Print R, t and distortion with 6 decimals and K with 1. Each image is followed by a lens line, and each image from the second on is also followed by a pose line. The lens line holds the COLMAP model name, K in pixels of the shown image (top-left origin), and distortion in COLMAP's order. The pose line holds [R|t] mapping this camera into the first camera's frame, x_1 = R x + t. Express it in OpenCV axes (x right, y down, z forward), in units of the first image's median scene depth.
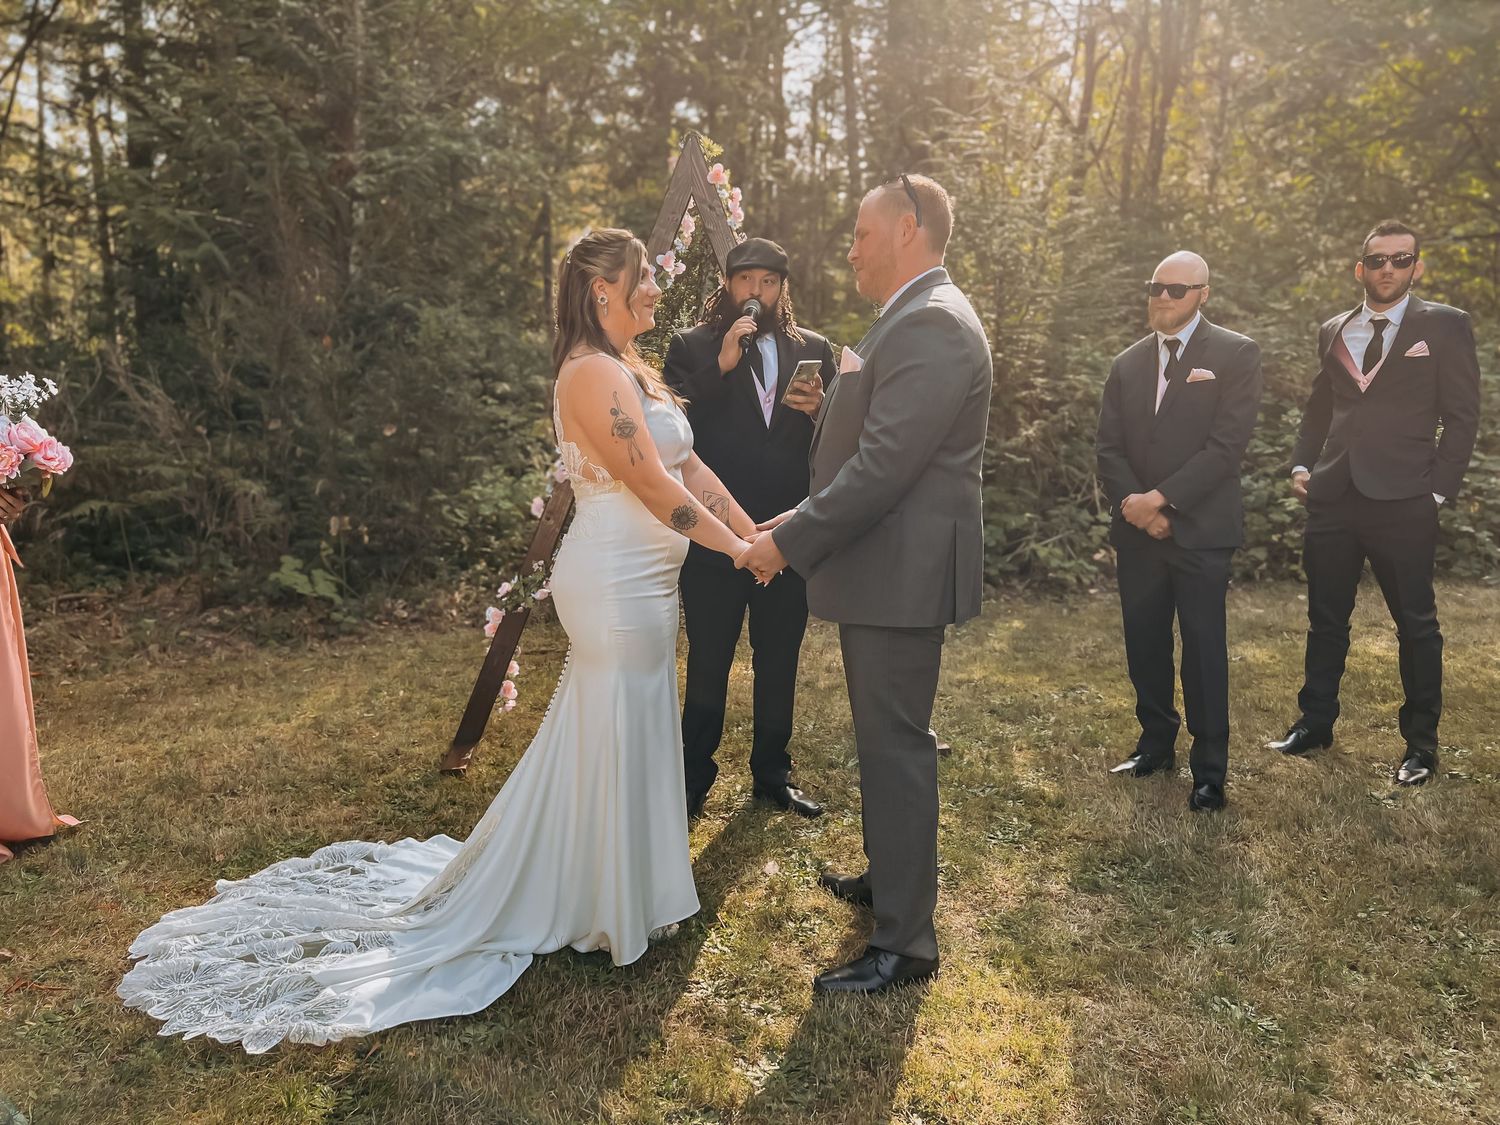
lens RADIAL K [[1132.6, 0, 794.5], [0, 1132.6, 582.8], [0, 0, 1]] dist [-0.006657, -0.004880]
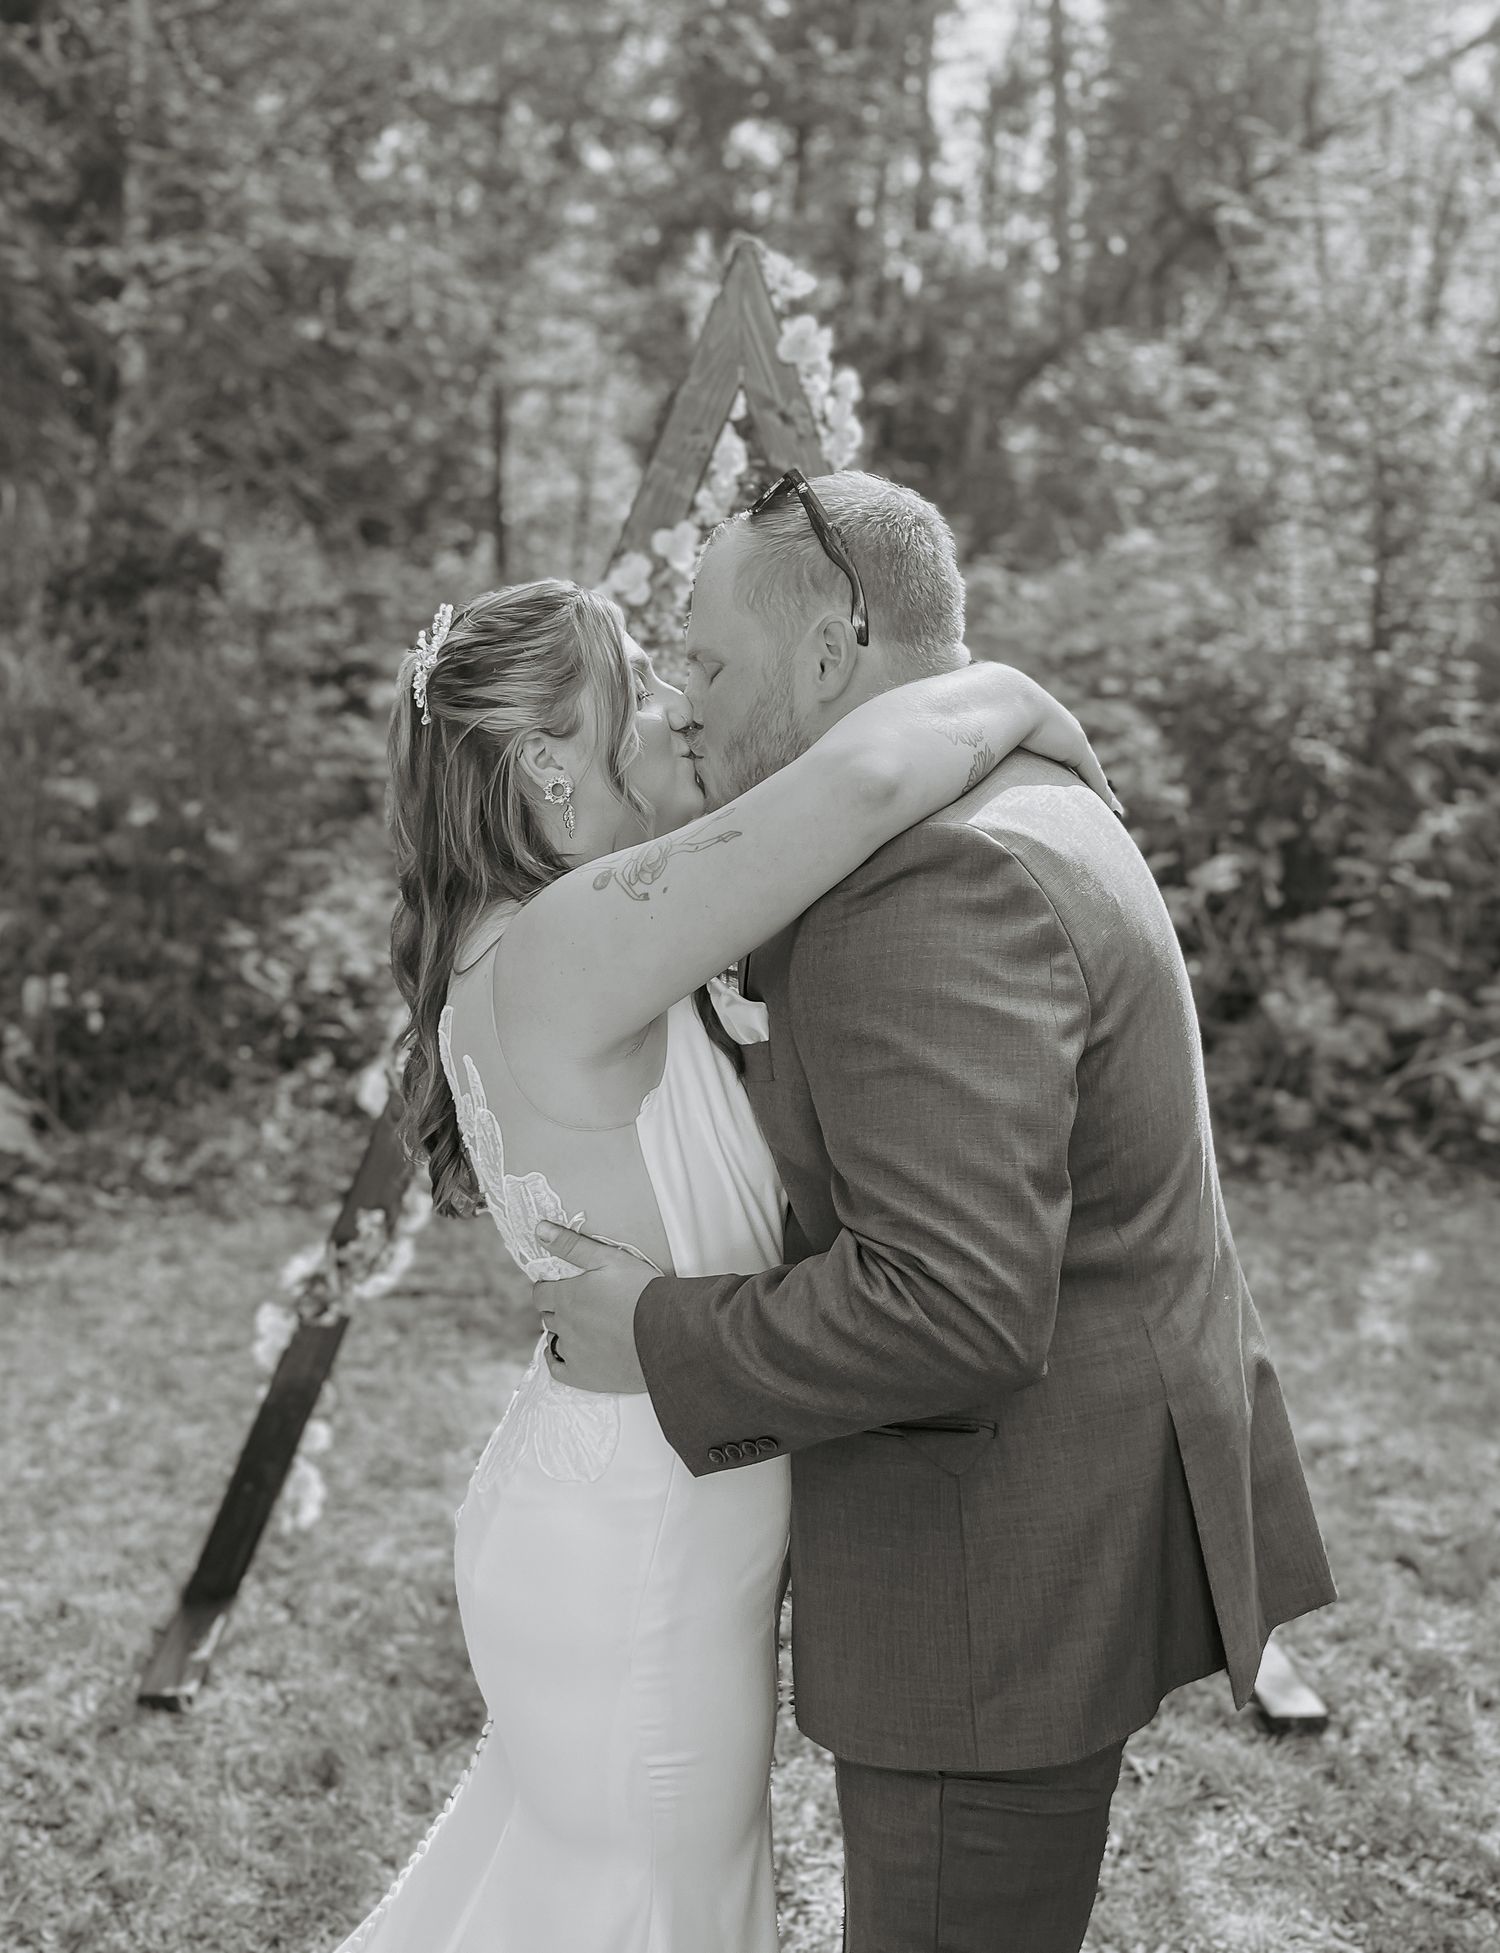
lens RADIAL K [[1959.6, 0, 679.1], [0, 1959.6, 1000.7], [0, 0, 1]] dist [-0.015280, 0.000000]
pose [[0.991959, 0.030914, -0.122728, -0.009136], [-0.028207, 0.999320, 0.023738, -0.070579], [0.123378, -0.020086, 0.992156, 0.146919]]
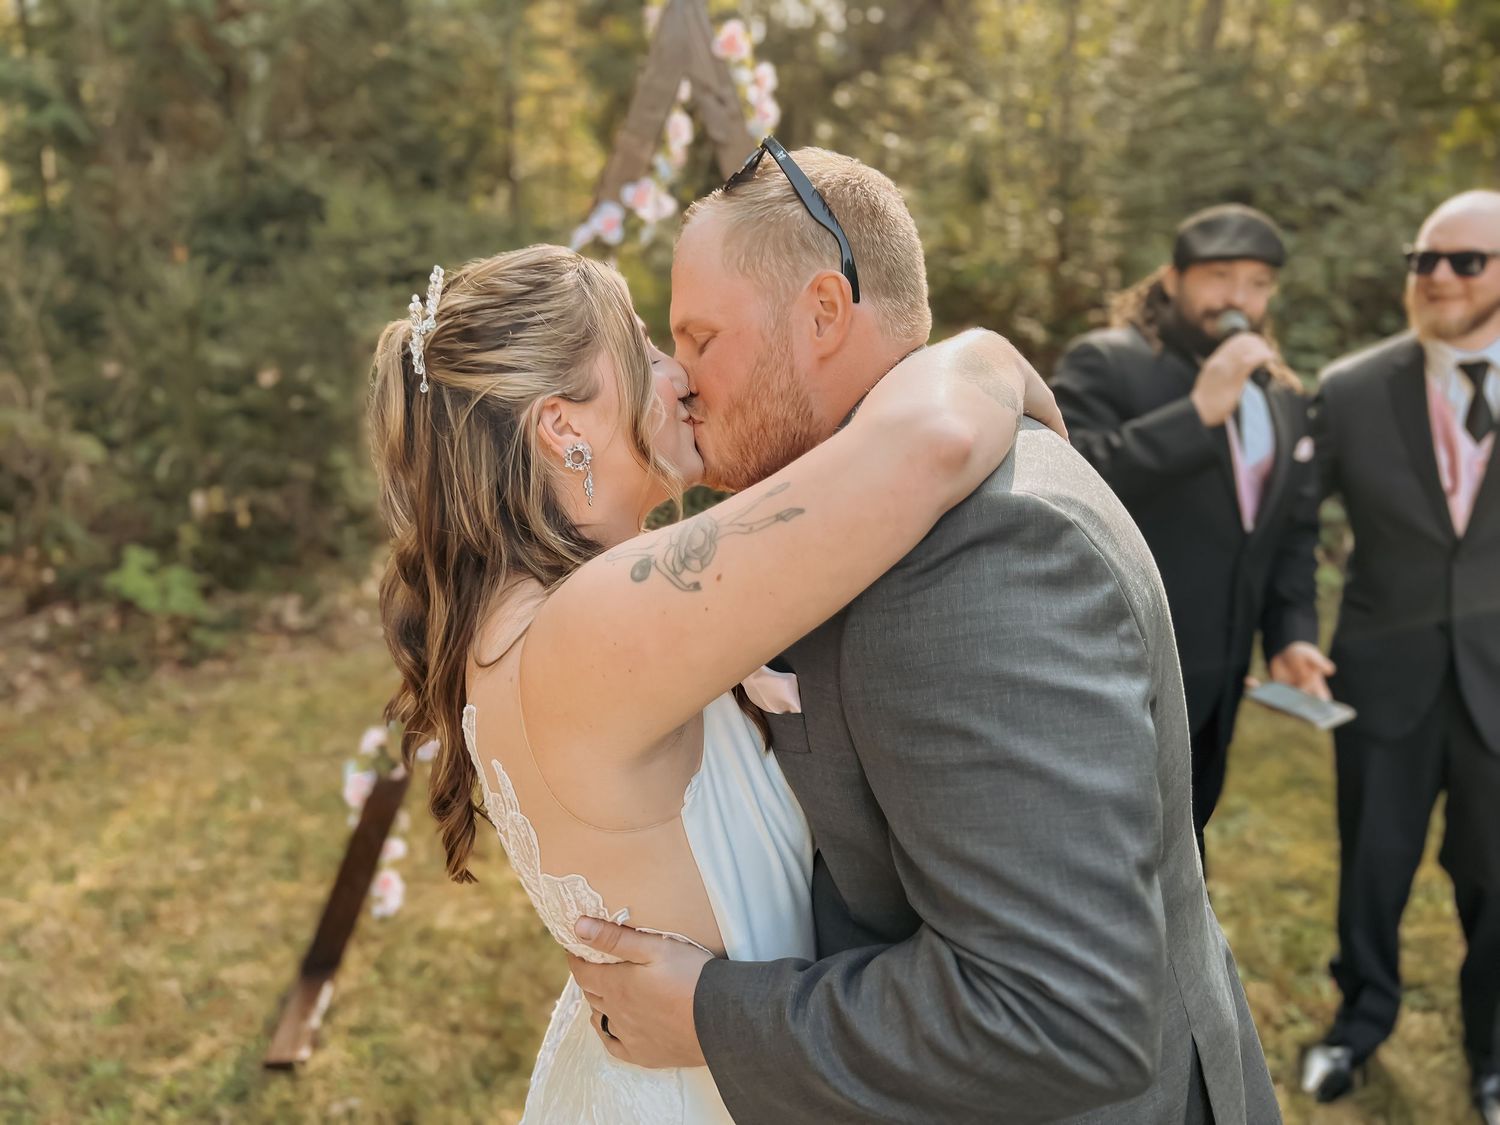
lens RADIAL K [[1132.6, 0, 734.9], [0, 1132.6, 560.2], [0, 0, 1]] dist [-0.006657, -0.004880]
pose [[0.999487, 0.019036, -0.025753, -0.028592], [-0.016218, 0.994284, 0.105531, -0.089404], [0.027615, -0.105059, 0.994083, 0.236955]]
